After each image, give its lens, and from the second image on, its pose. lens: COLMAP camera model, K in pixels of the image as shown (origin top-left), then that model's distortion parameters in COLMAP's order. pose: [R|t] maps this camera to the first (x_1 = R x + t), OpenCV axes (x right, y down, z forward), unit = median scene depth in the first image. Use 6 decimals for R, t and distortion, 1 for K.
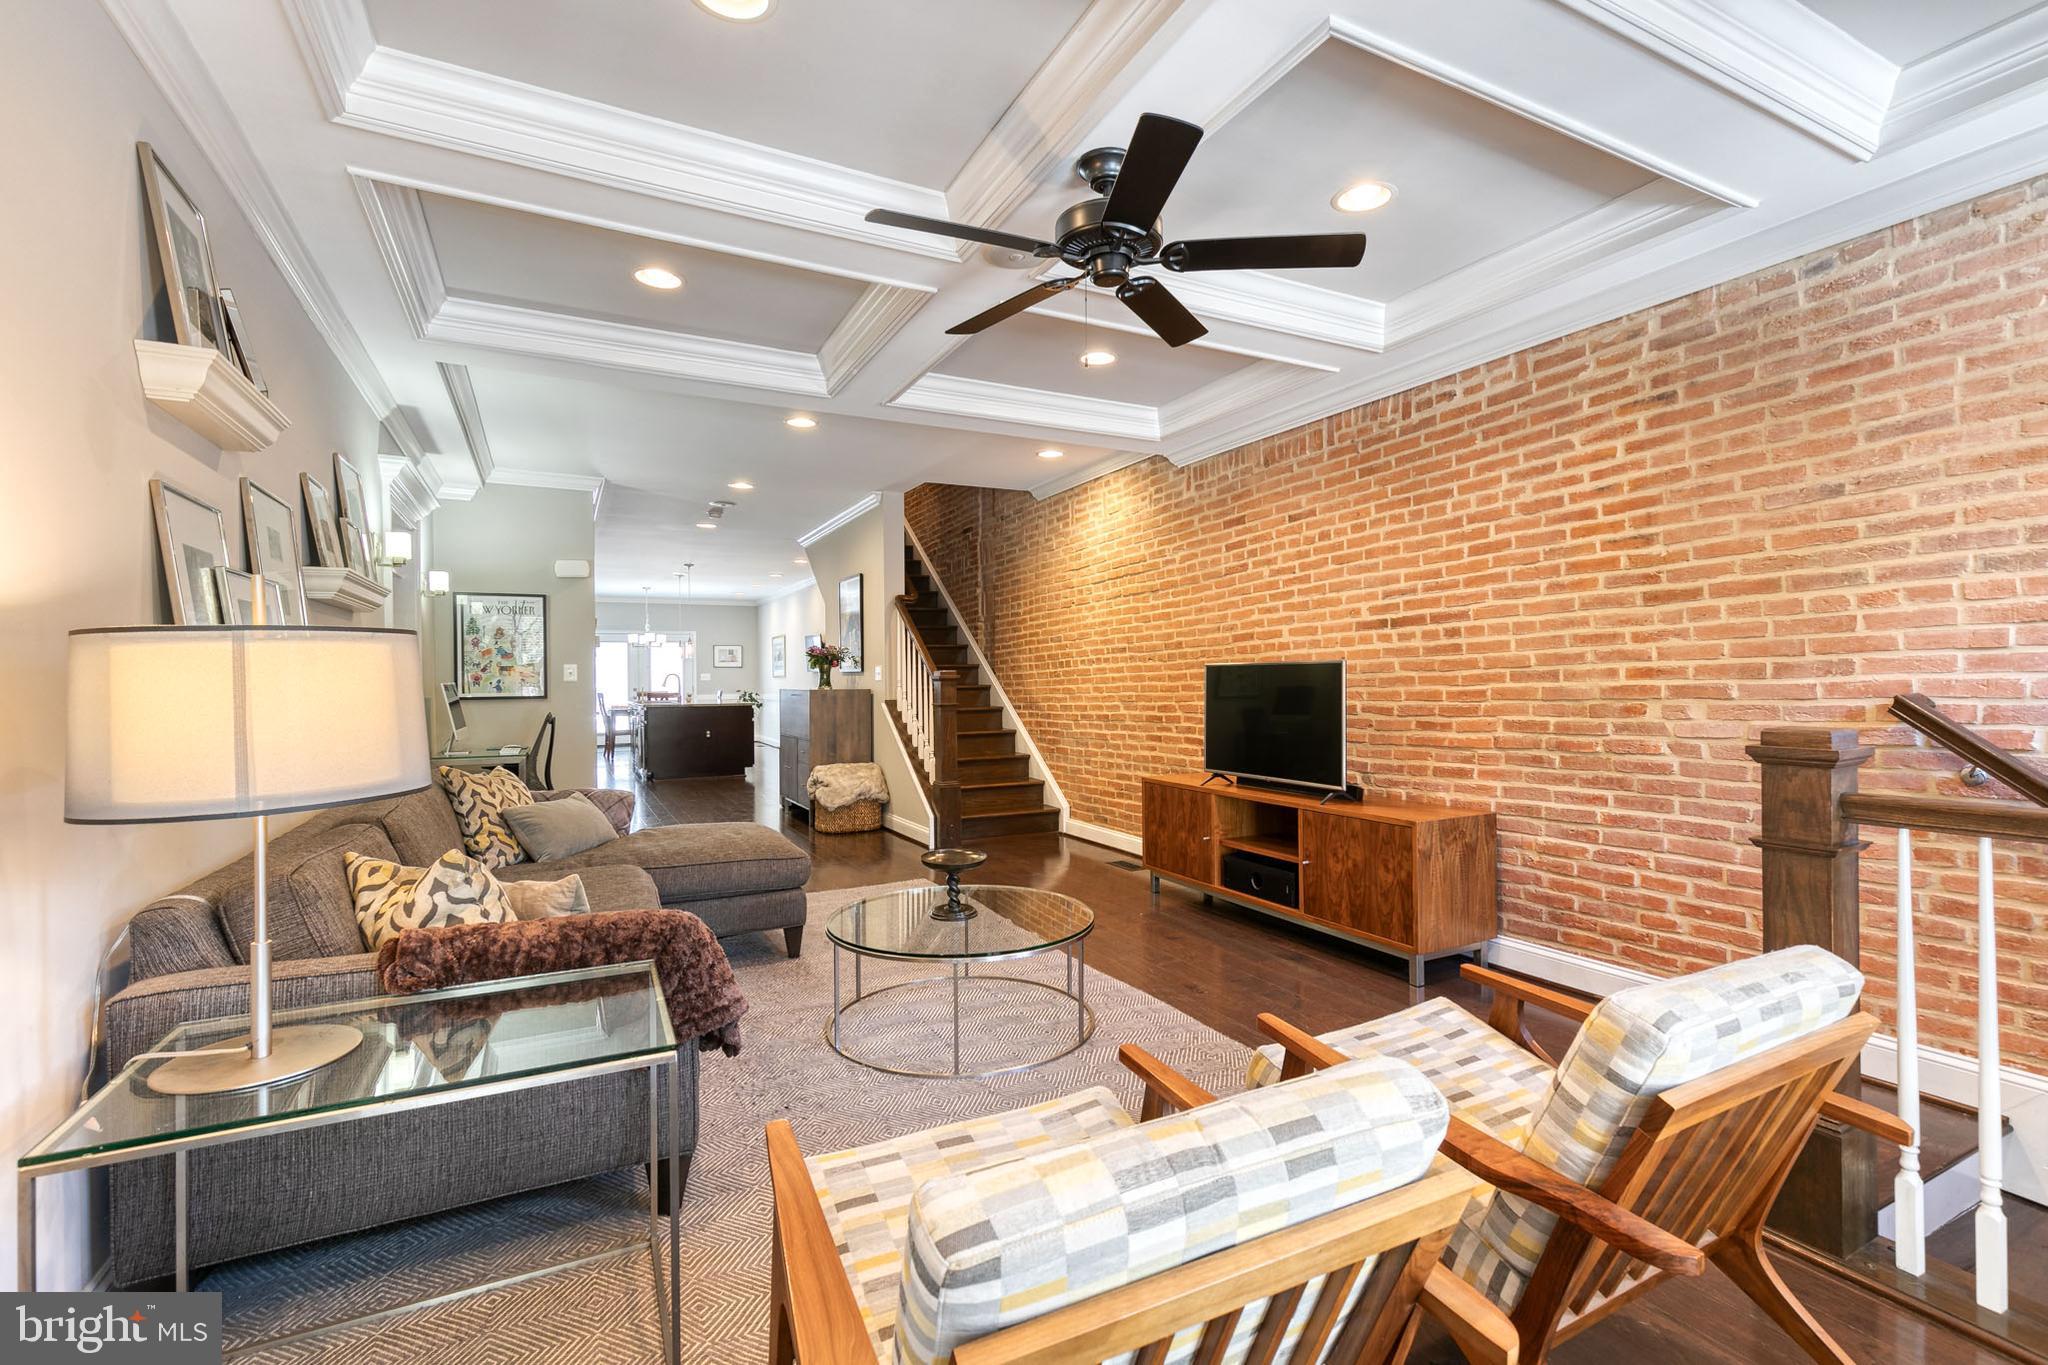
lens RADIAL K [[923.8, 0, 1043.3], [0, 923.8, 680.9], [0, 0, 1]] dist [0.013214, -0.005229]
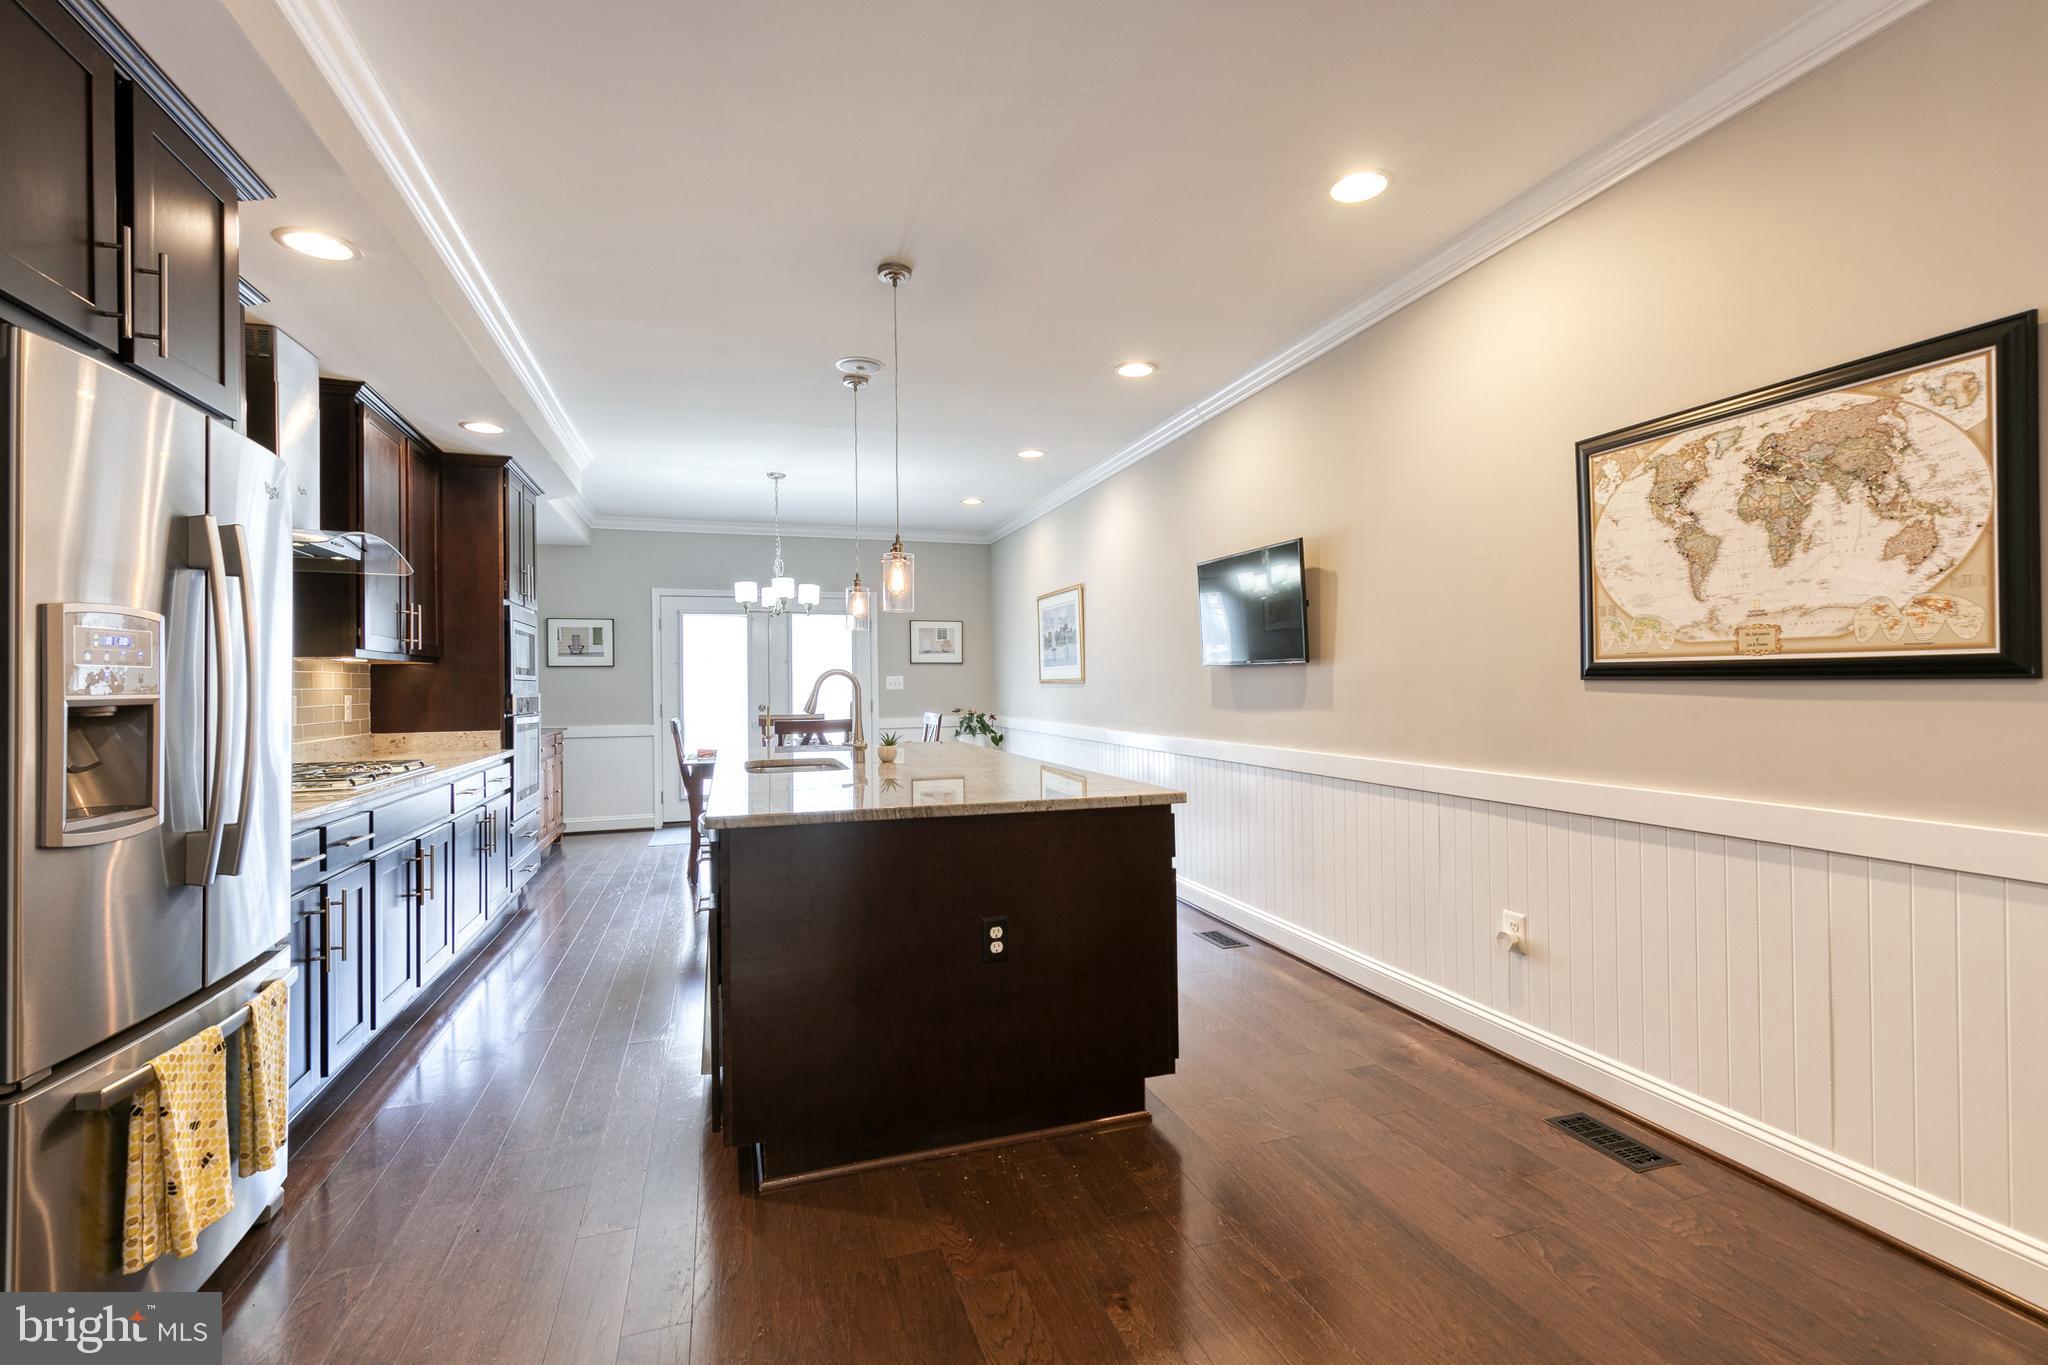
lens RADIAL K [[923.8, 0, 1043.3], [0, 923.8, 680.9], [0, 0, 1]] dist [0.013214, -0.005229]
pose [[0.988701, -0.003705, -0.149853, -0.878018], [0.002792, 0.999976, -0.006303, -0.008131], [0.149873, 0.005813, 0.988688, 2.155643]]
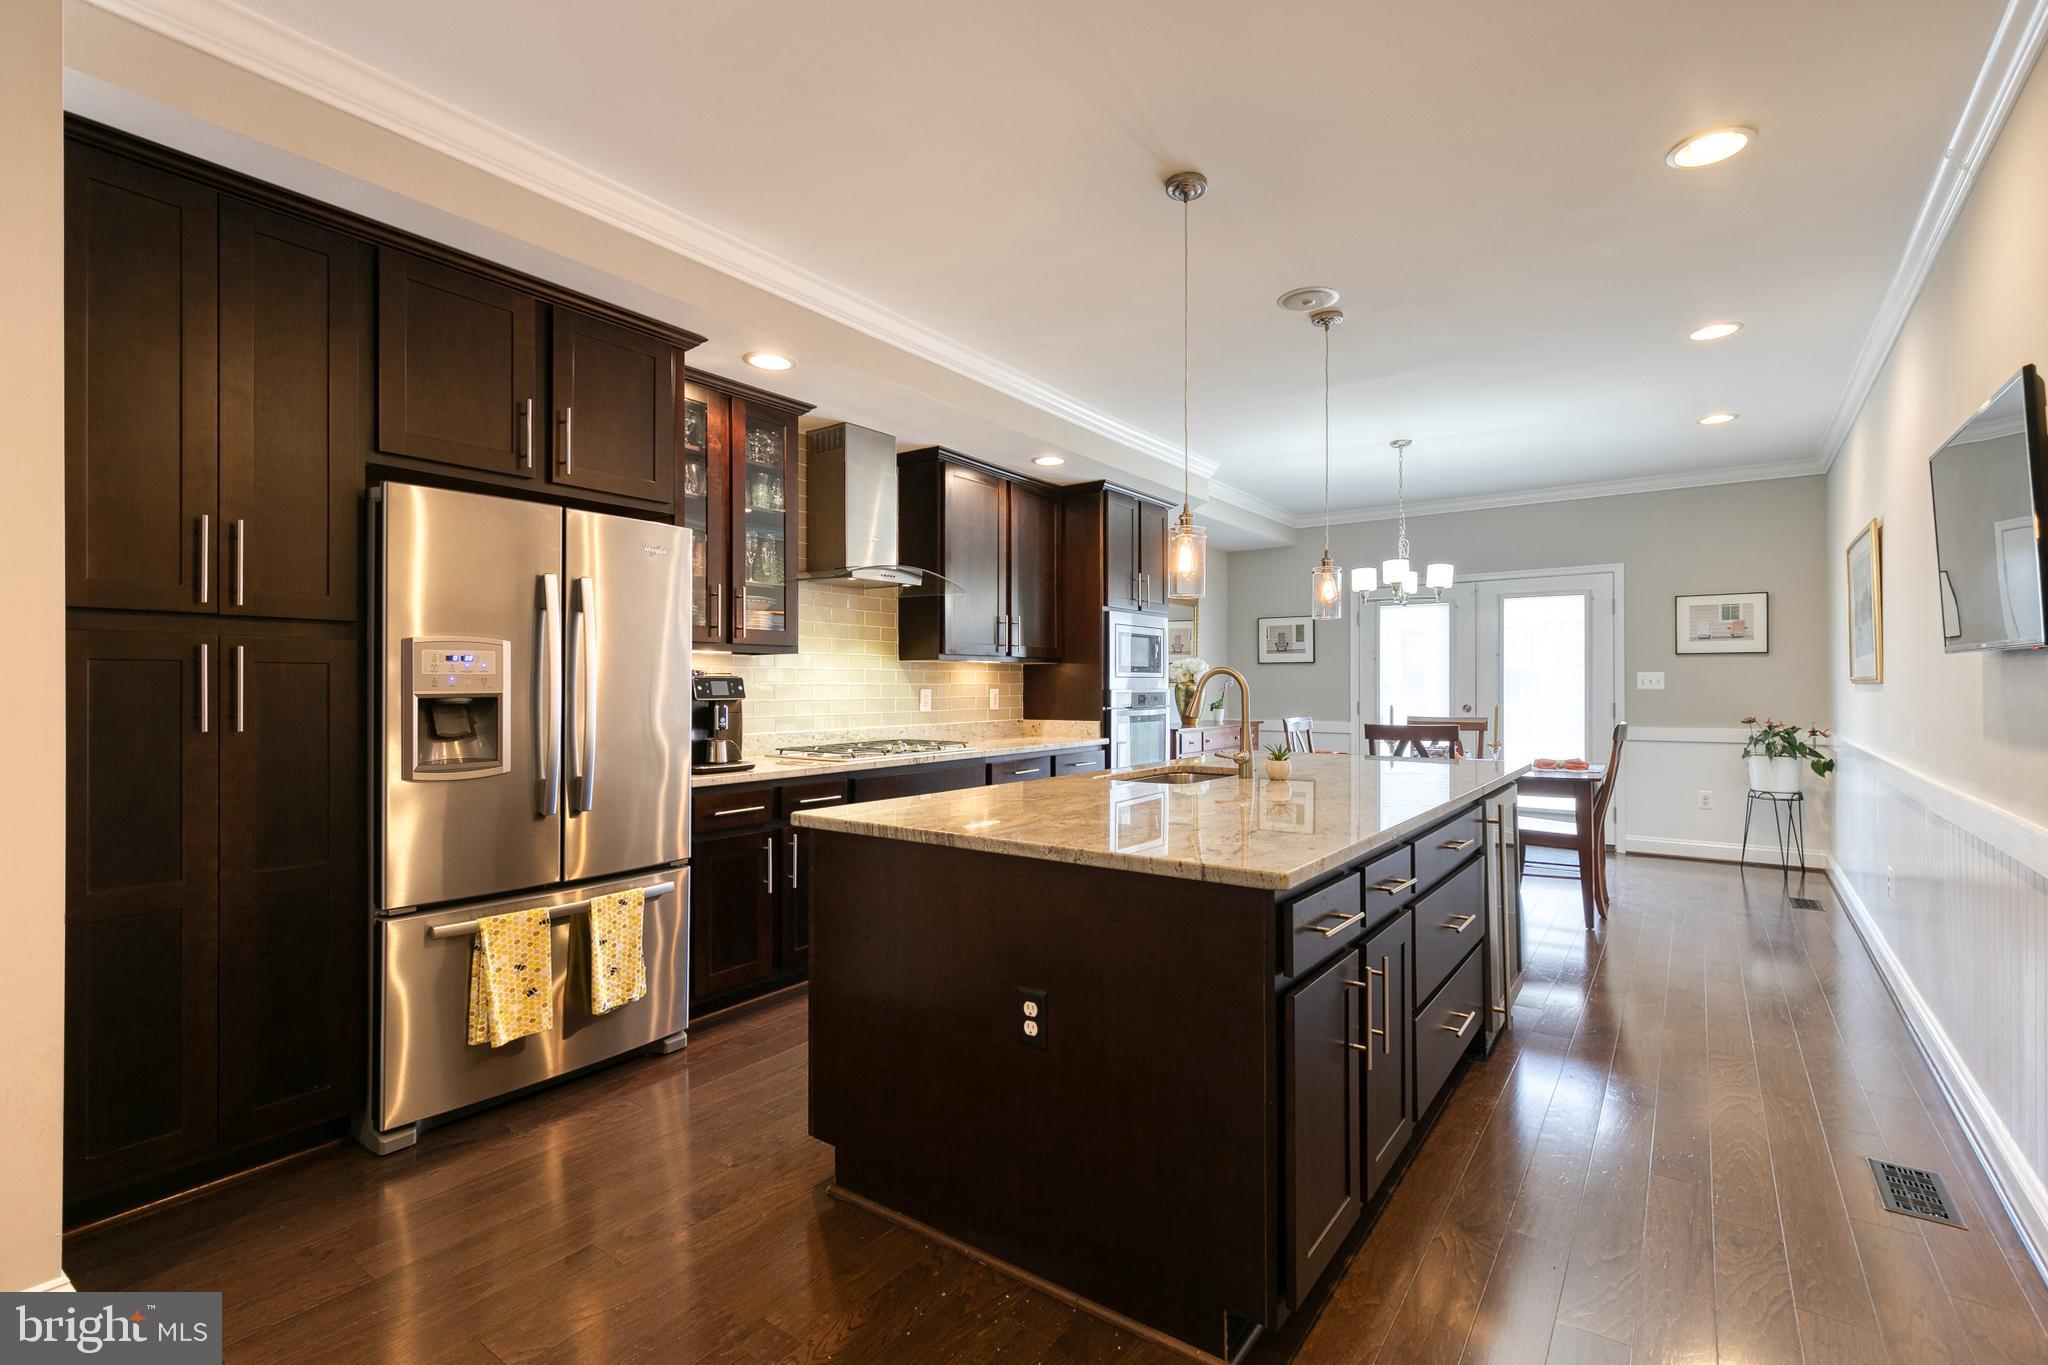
lens RADIAL K [[923.8, 0, 1043.3], [0, 923.8, 680.9], [0, 0, 1]] dist [0.013214, -0.005229]
pose [[0.451382, 0.003311, -0.892325, -0.576570], [-0.004460, 0.999989, 0.001454, -0.015059], [0.892320, 0.003323, 0.451392, 2.543364]]
